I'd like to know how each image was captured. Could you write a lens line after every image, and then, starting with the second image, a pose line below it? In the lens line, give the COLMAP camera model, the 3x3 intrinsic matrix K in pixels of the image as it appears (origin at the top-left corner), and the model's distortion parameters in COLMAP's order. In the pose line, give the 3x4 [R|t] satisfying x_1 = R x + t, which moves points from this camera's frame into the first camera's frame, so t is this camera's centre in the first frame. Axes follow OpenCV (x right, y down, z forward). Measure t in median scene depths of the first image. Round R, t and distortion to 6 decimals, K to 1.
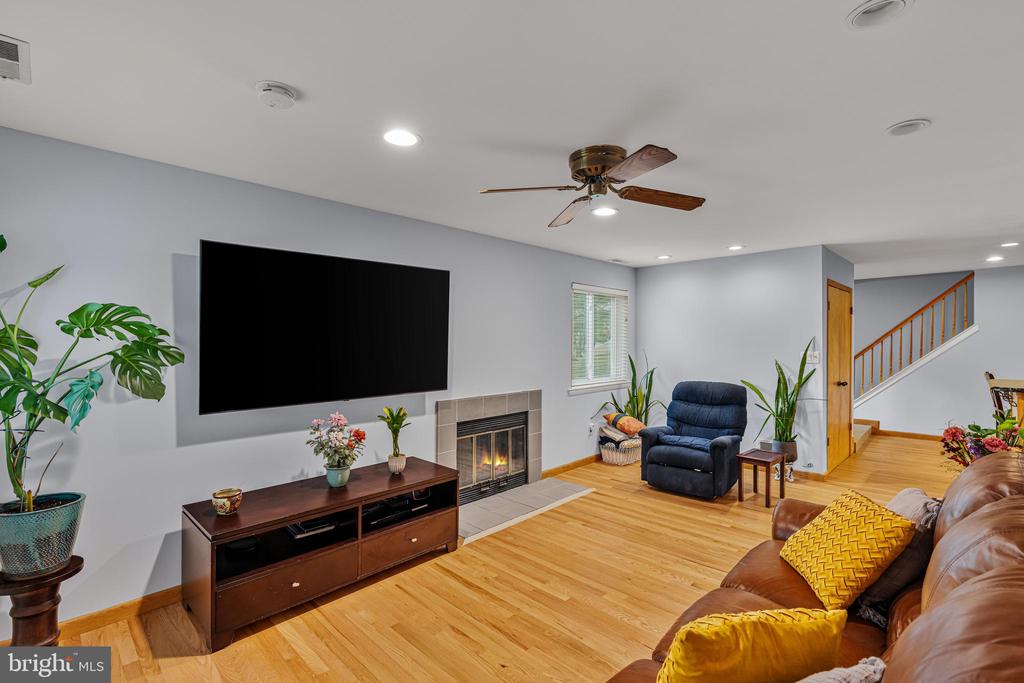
lens RADIAL K [[457.5, 0, 527.2], [0, 457.5, 349.1], [0, 0, 1]] dist [-0.007729, 0.003309]
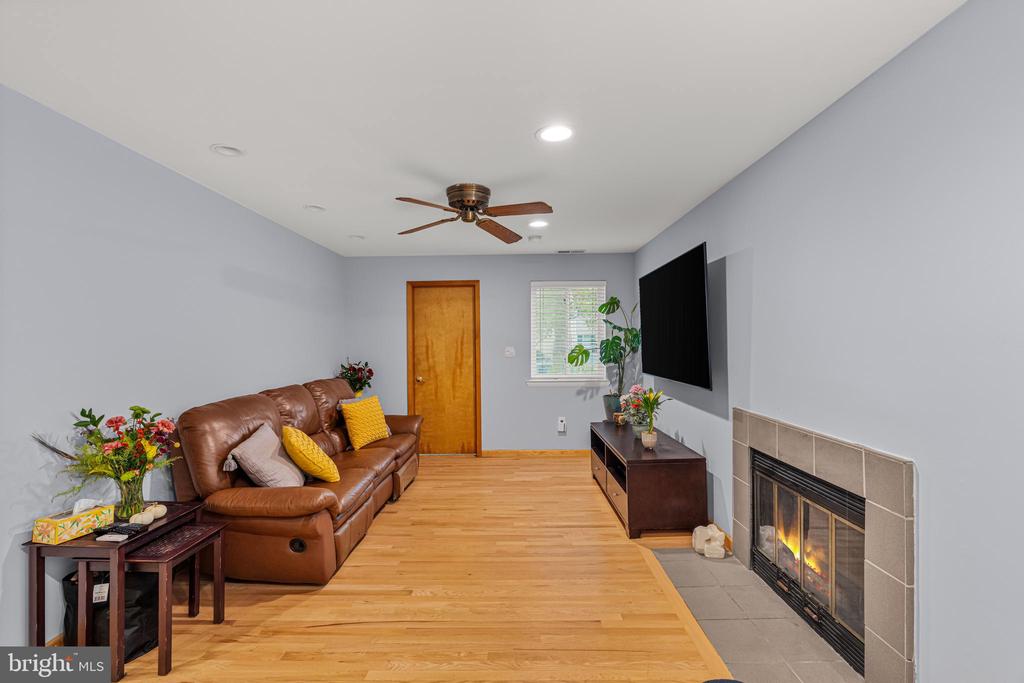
lens RADIAL K [[457.5, 0, 507.9], [0, 457.5, 337.9], [0, 0, 1]] dist [-0.007729, 0.003309]
pose [[-0.737265, 0.008871, -0.675545, 0.489874], [-0.001724, 0.999886, 0.015011, -0.011612], [0.675601, 0.012232, -0.737166, 1.059039]]
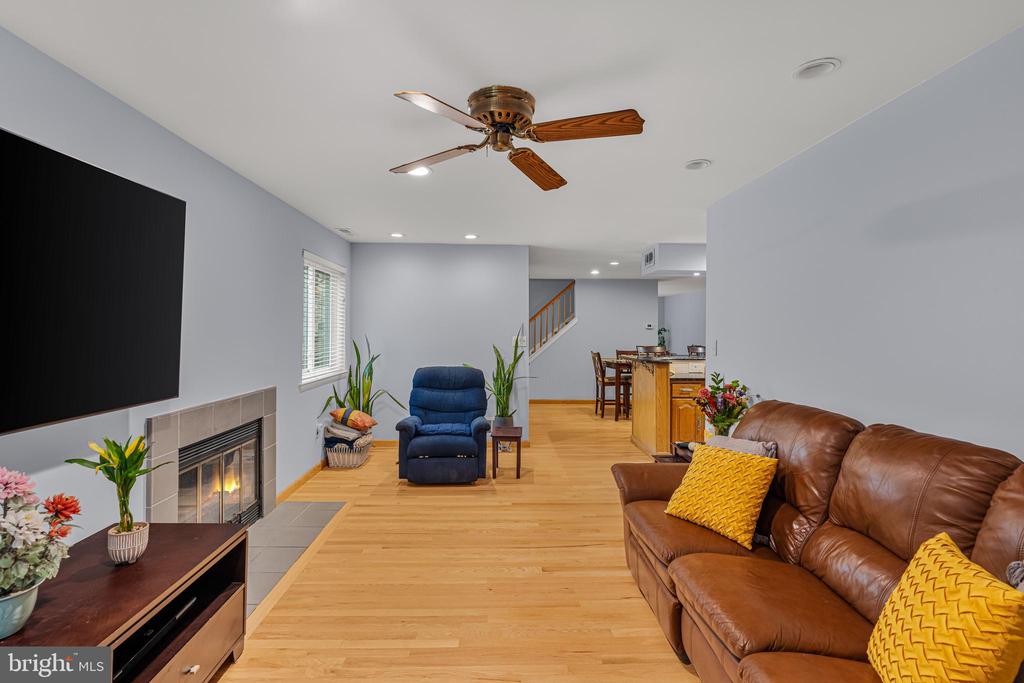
lens RADIAL K [[457.5, 0, 501.7], [0, 457.5, 335.7], [0, 0, 1]] dist [-0.007729, 0.003309]
pose [[0.710618, 0.002663, 0.703573, -0.232350], [-0.001100, 0.999996, -0.002674, 0.006958], [-0.703577, 0.001126, 0.710618, 0.211189]]
